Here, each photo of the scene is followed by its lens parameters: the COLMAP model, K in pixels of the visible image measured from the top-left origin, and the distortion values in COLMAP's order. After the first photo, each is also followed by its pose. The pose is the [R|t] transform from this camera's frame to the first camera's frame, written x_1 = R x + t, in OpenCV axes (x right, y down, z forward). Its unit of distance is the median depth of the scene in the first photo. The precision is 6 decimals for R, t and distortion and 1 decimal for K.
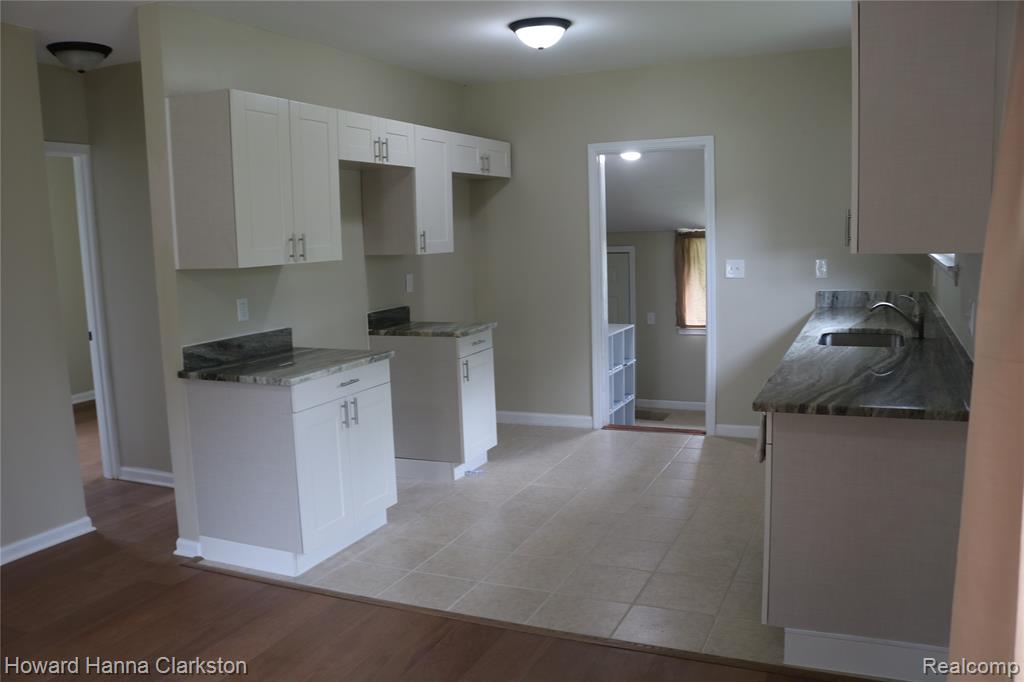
lens RADIAL K [[825.5, 0, 513.0], [0, 825.5, 345.7], [0, 0, 1]] dist [-0.086963, 0.015965]
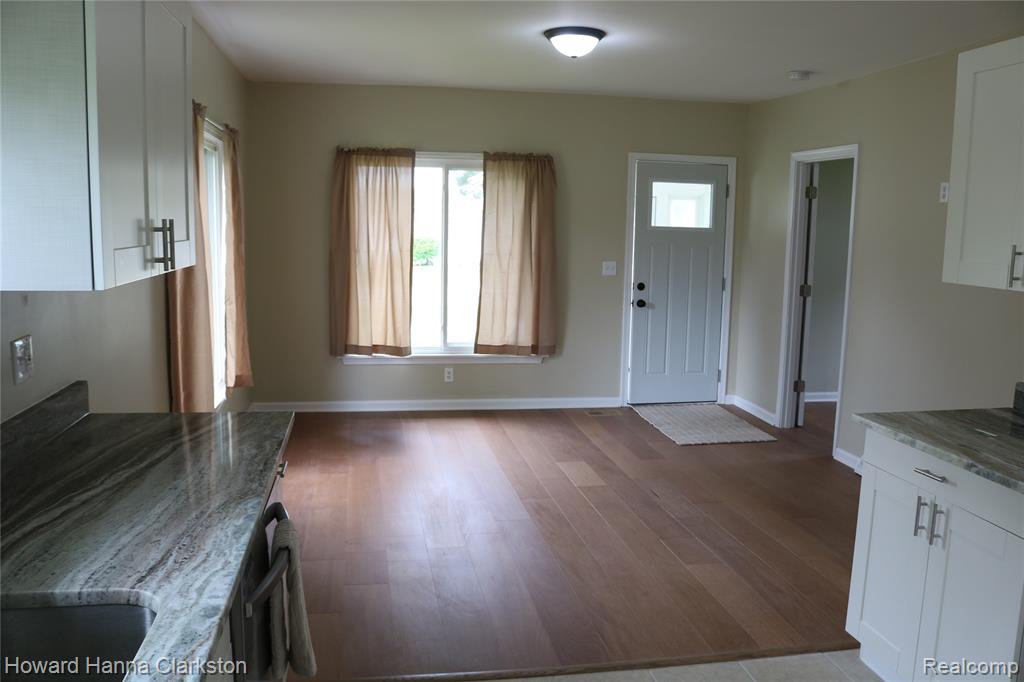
lens RADIAL K [[825.5, 0, 511.3], [0, 825.5, 339.8], [0, 0, 1]] dist [-0.086963, 0.015965]
pose [[-0.828477, 0.096252, -0.551690, 0.394478], [-0.069056, 0.960043, 0.271199, -0.196170], [0.555750, 0.262779, -0.788726, 1.224432]]
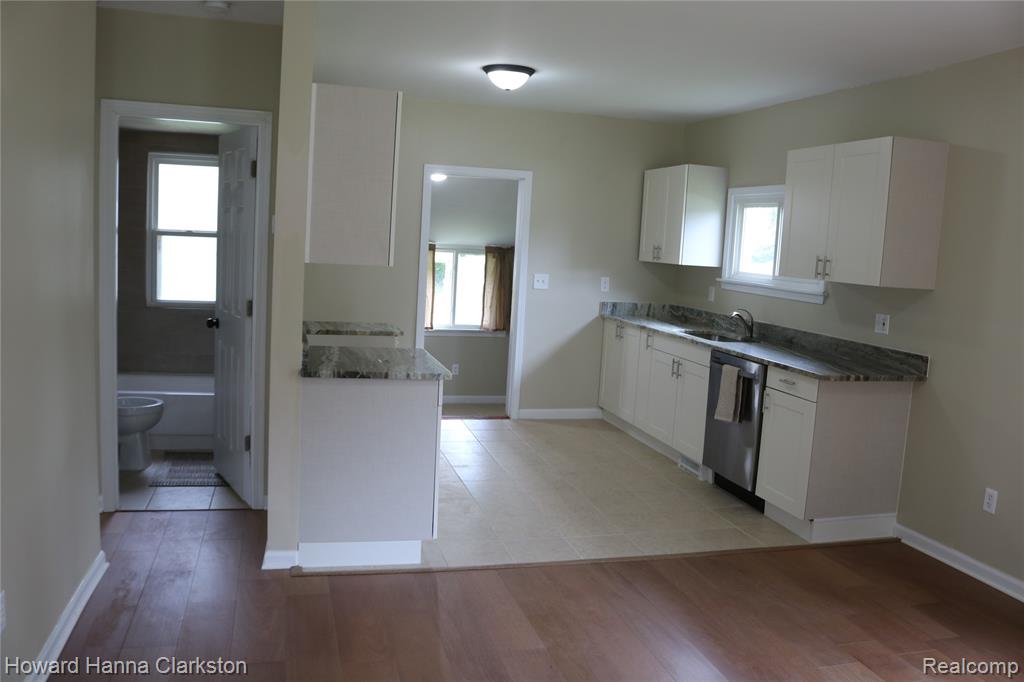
lens RADIAL K [[825.5, 0, 515.9], [0, 825.5, 335.5], [0, 0, 1]] dist [-0.086963, 0.015965]
pose [[0.773551, 0.003566, 0.633724, -0.792301], [0.006033, 0.999897, -0.012990, 0.004822], [-0.633705, 0.013872, 0.773451, 0.096790]]
